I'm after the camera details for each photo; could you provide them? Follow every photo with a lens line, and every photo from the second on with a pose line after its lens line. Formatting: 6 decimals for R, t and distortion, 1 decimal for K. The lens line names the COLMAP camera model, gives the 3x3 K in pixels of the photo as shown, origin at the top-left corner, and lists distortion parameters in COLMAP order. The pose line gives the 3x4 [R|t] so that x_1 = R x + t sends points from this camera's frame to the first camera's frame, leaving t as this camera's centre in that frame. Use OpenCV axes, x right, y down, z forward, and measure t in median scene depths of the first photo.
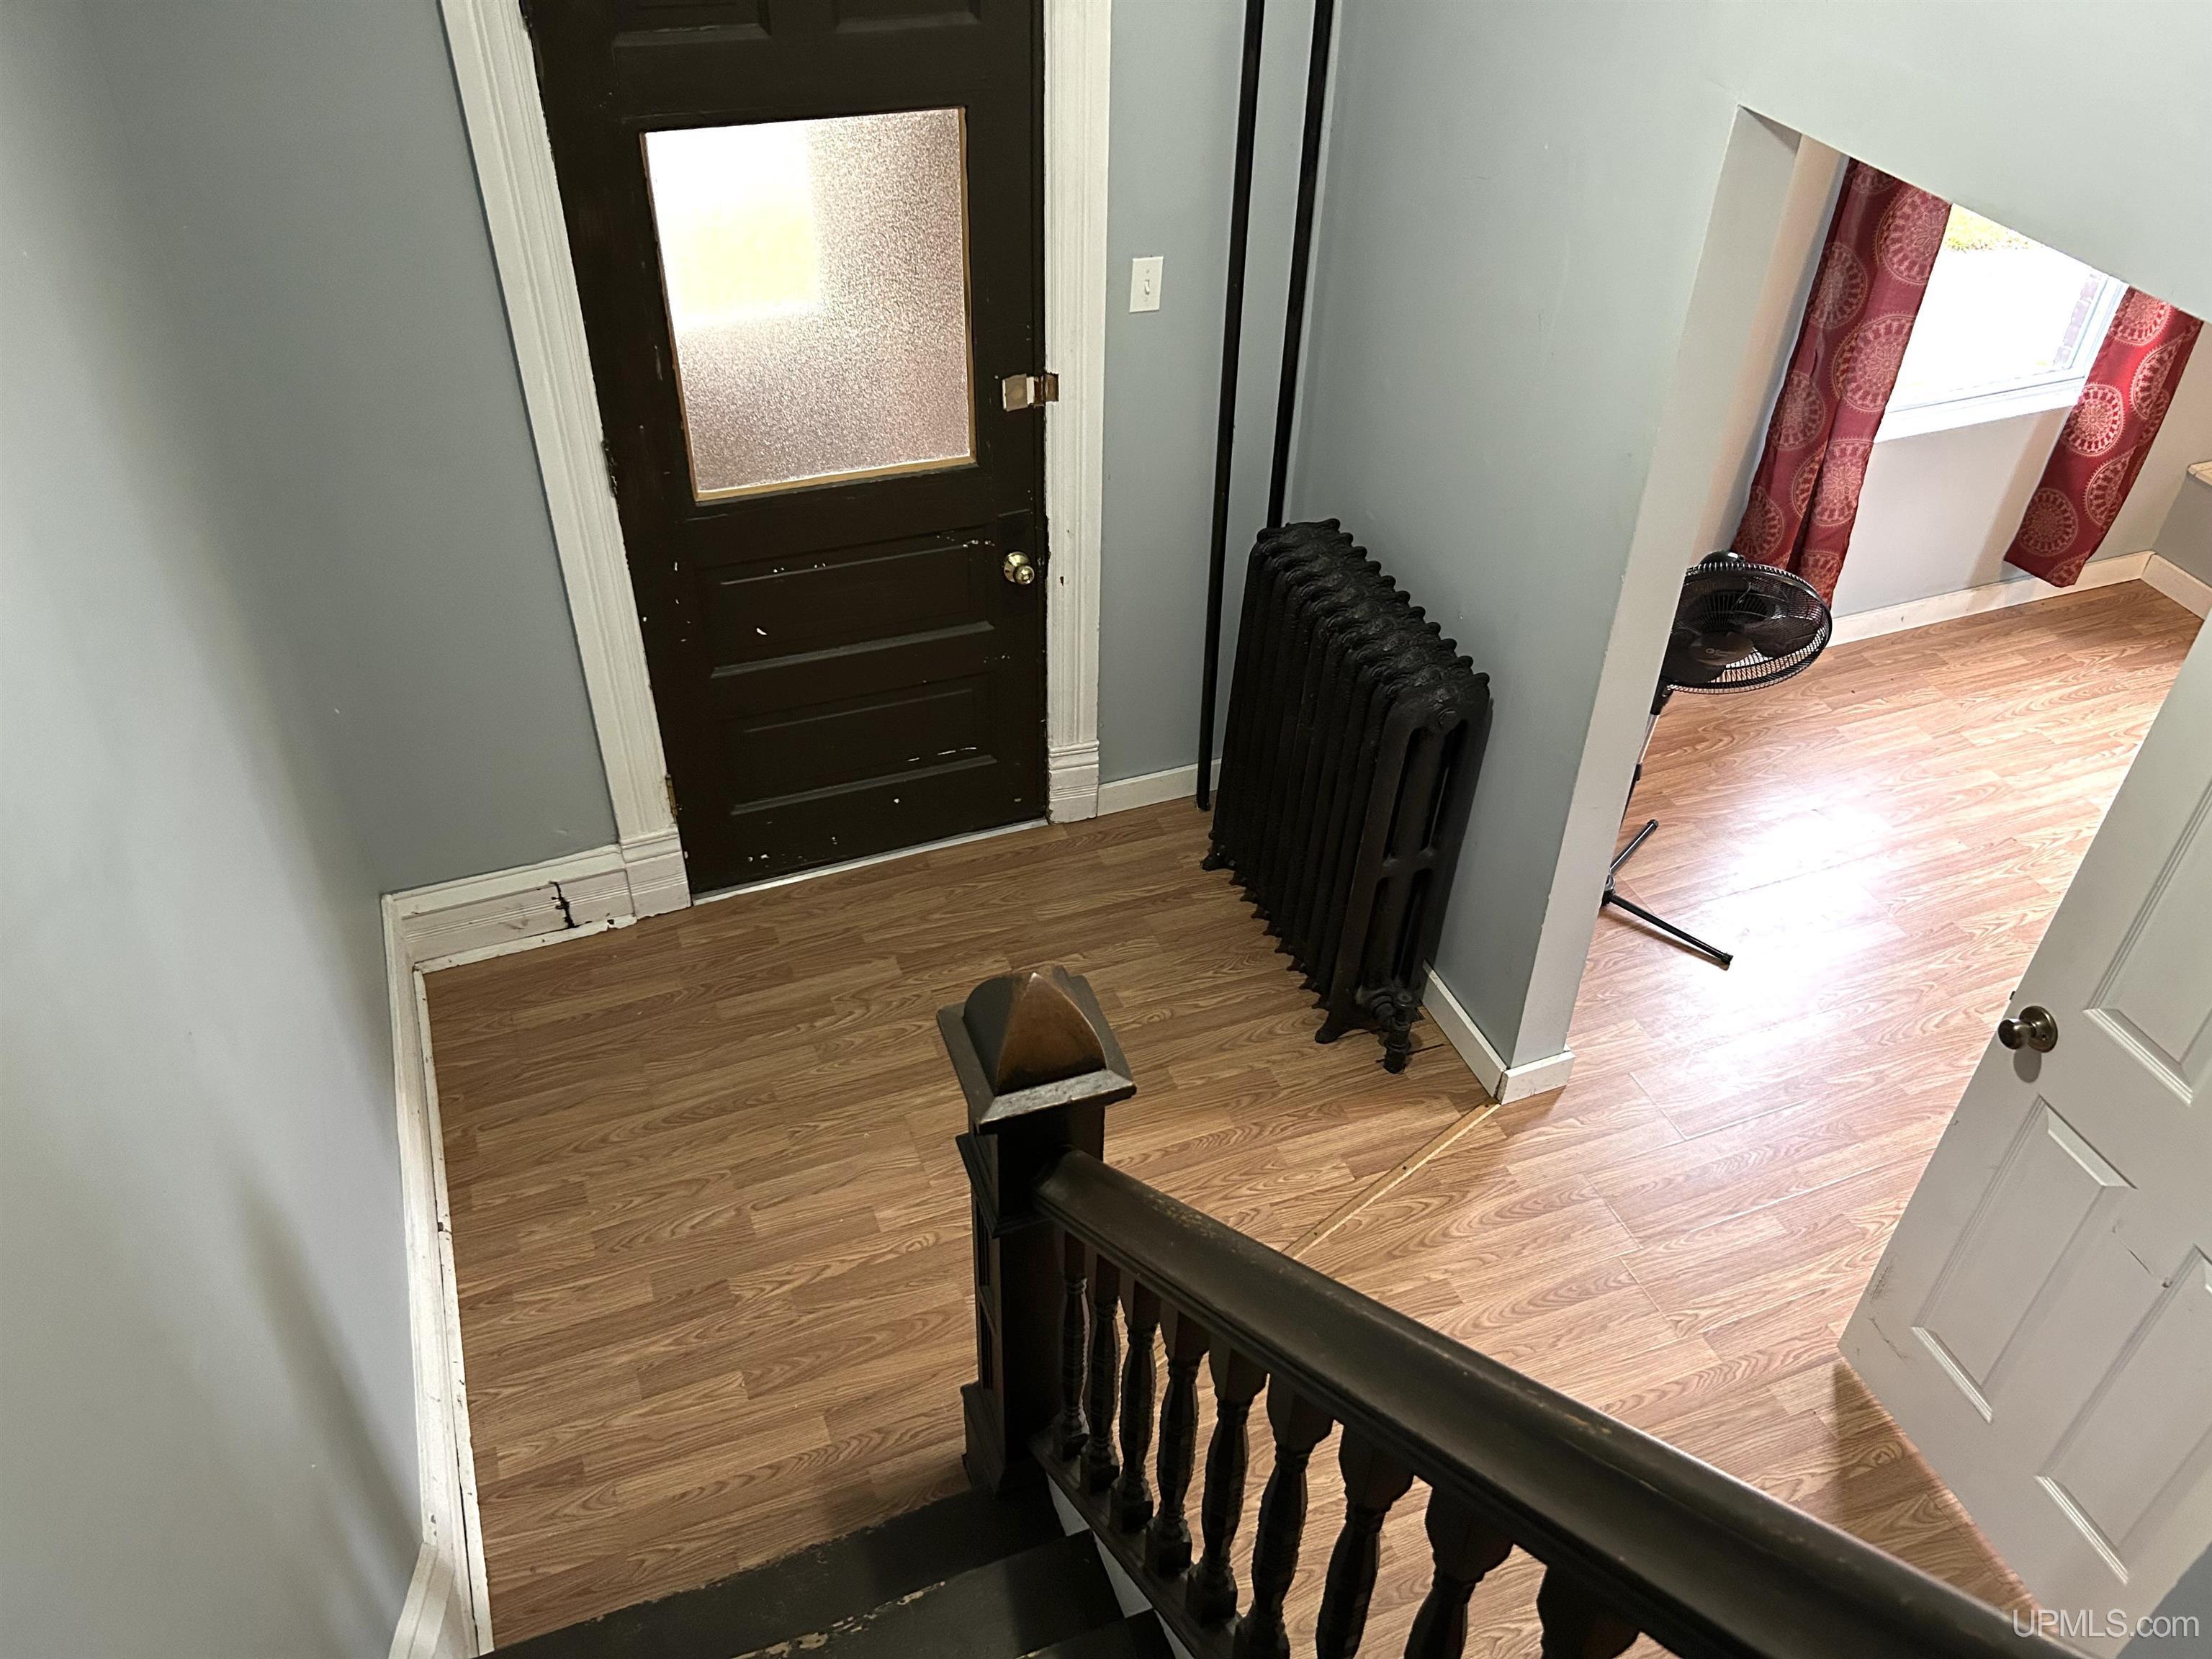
lens RADIAL K [[1680.5, 0, 1108.6], [0, 1680.5, 824.4], [0, 0, 1]] dist [0.059497, -0.059184]
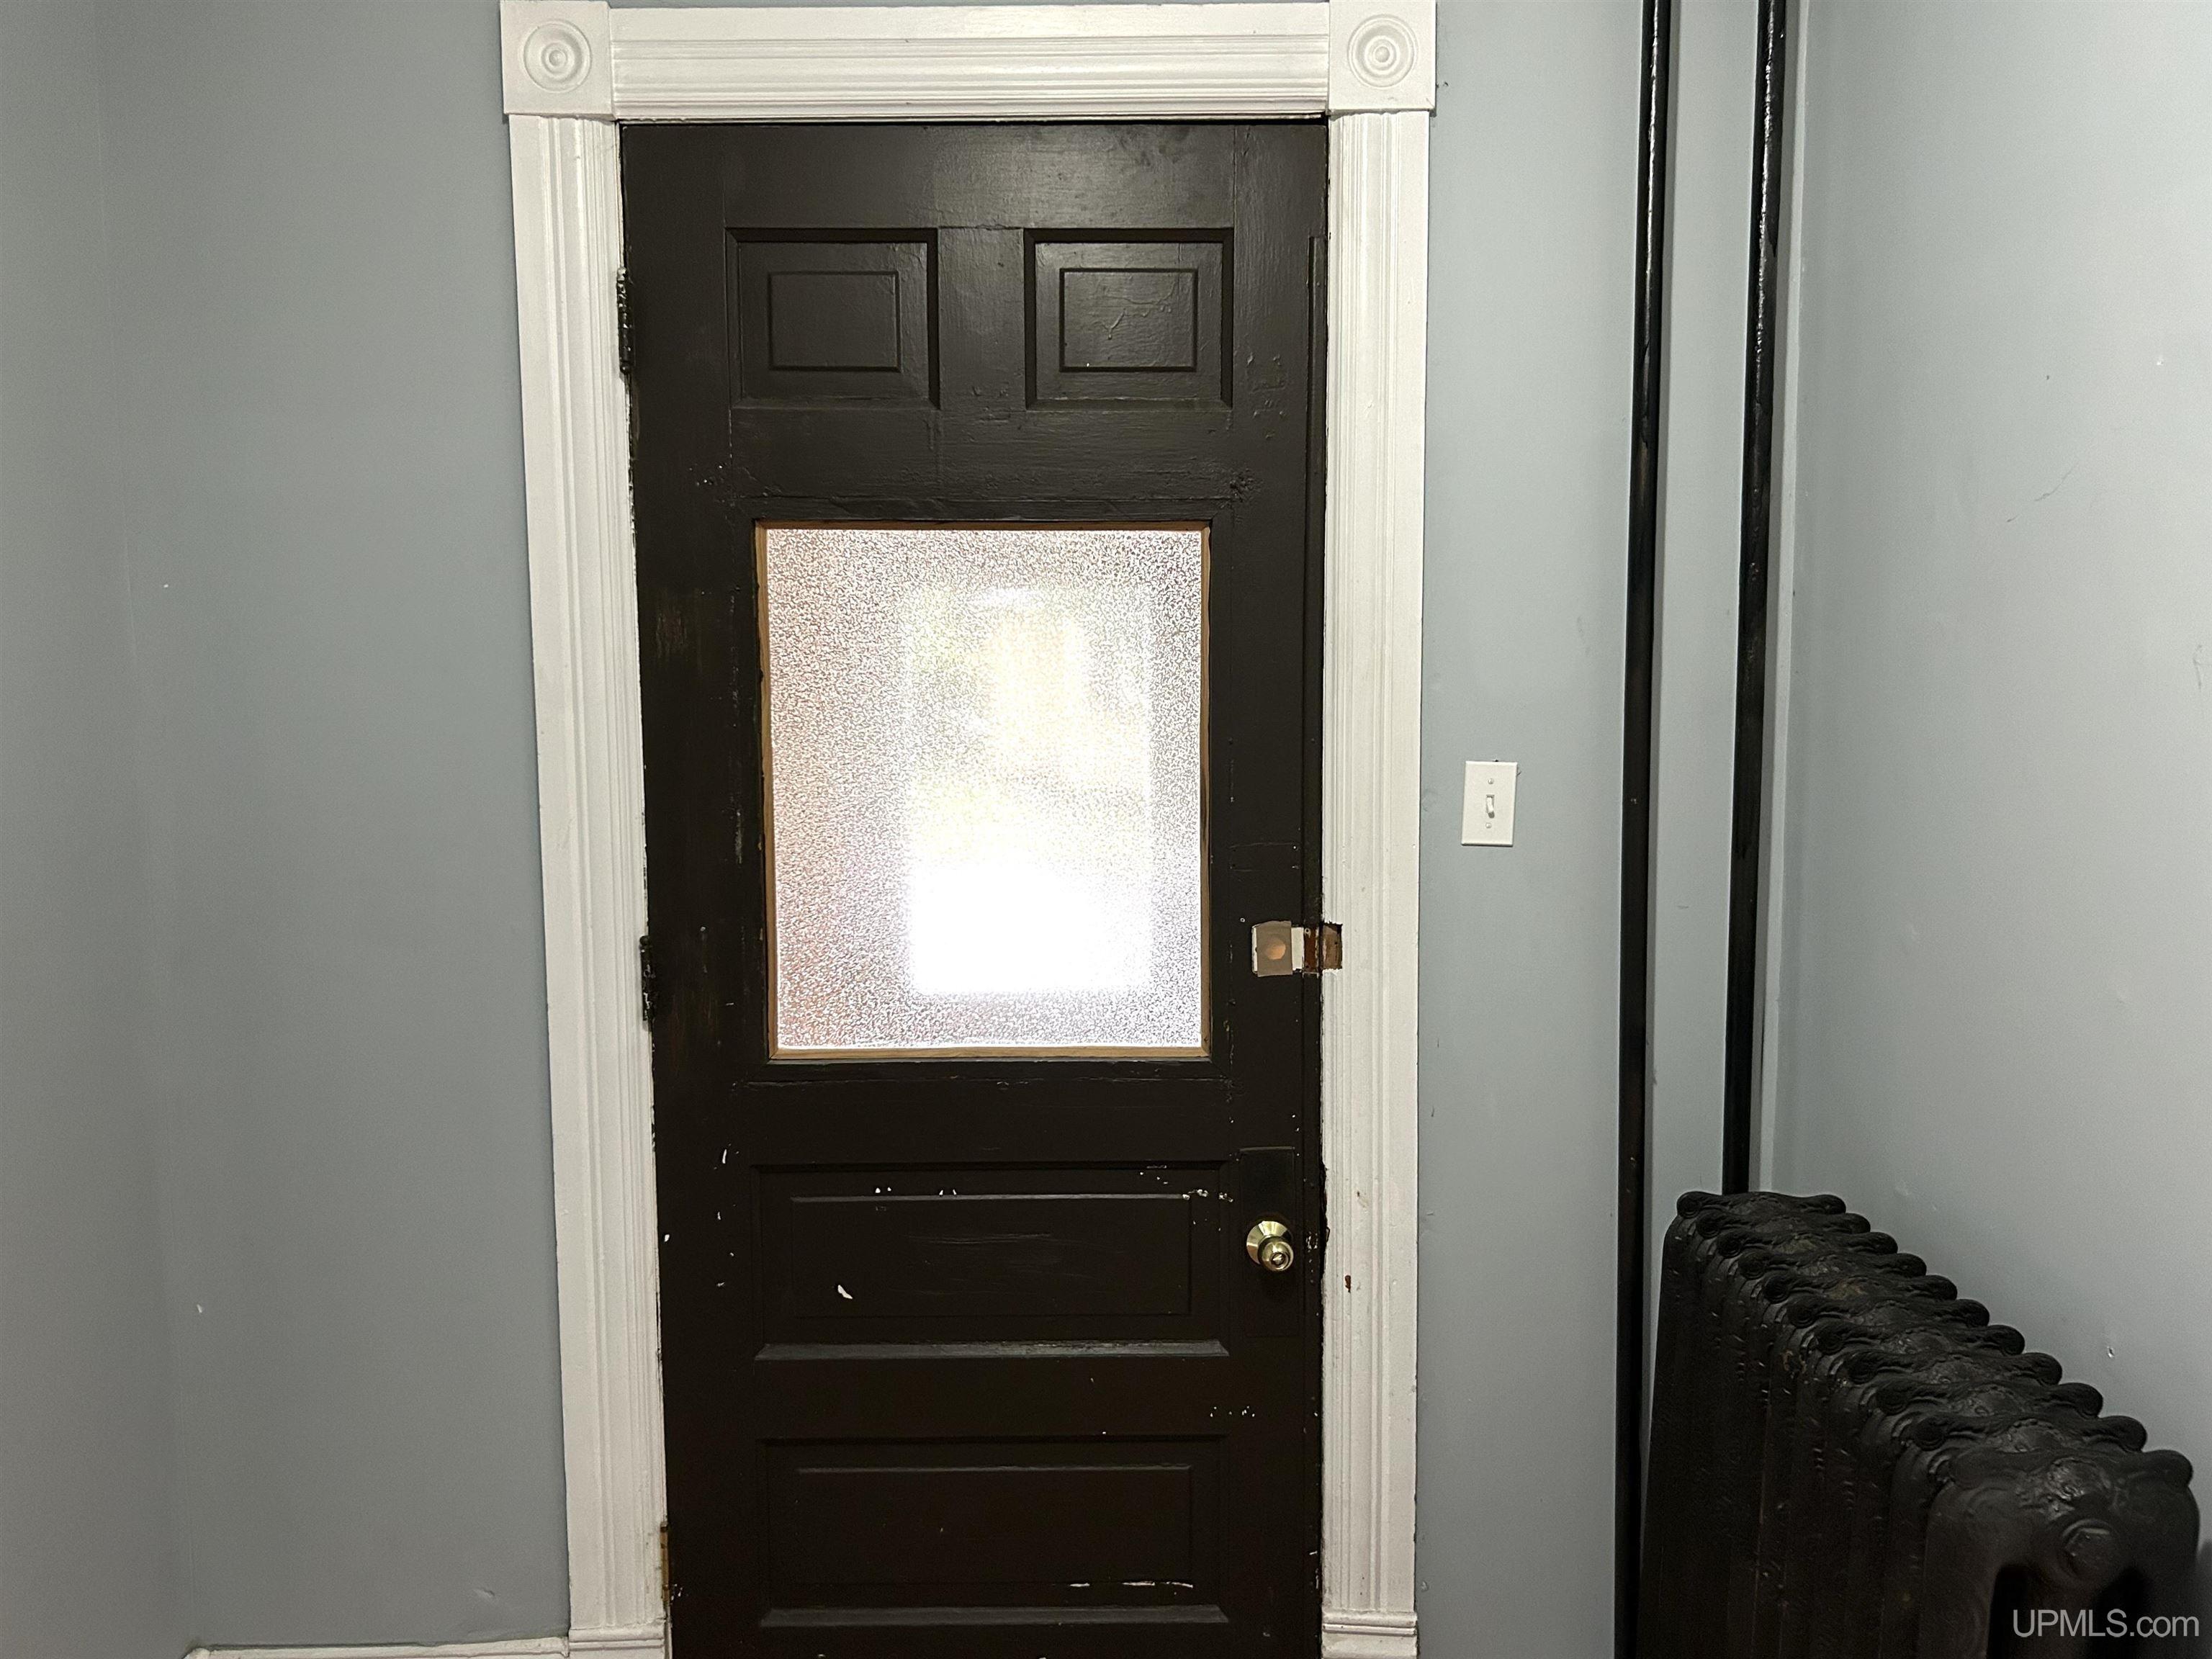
lens RADIAL K [[1680.5, 0, 1106.9], [0, 1680.5, 841.8], [0, 0, 1]] dist [0.059497, -0.059184]
pose [[0.936625, 0.001811, -0.350329, 0.109487], [-0.194132, 0.835099, -0.514706, 0.052954], [0.291627, 0.550096, 0.782527, 0.452062]]
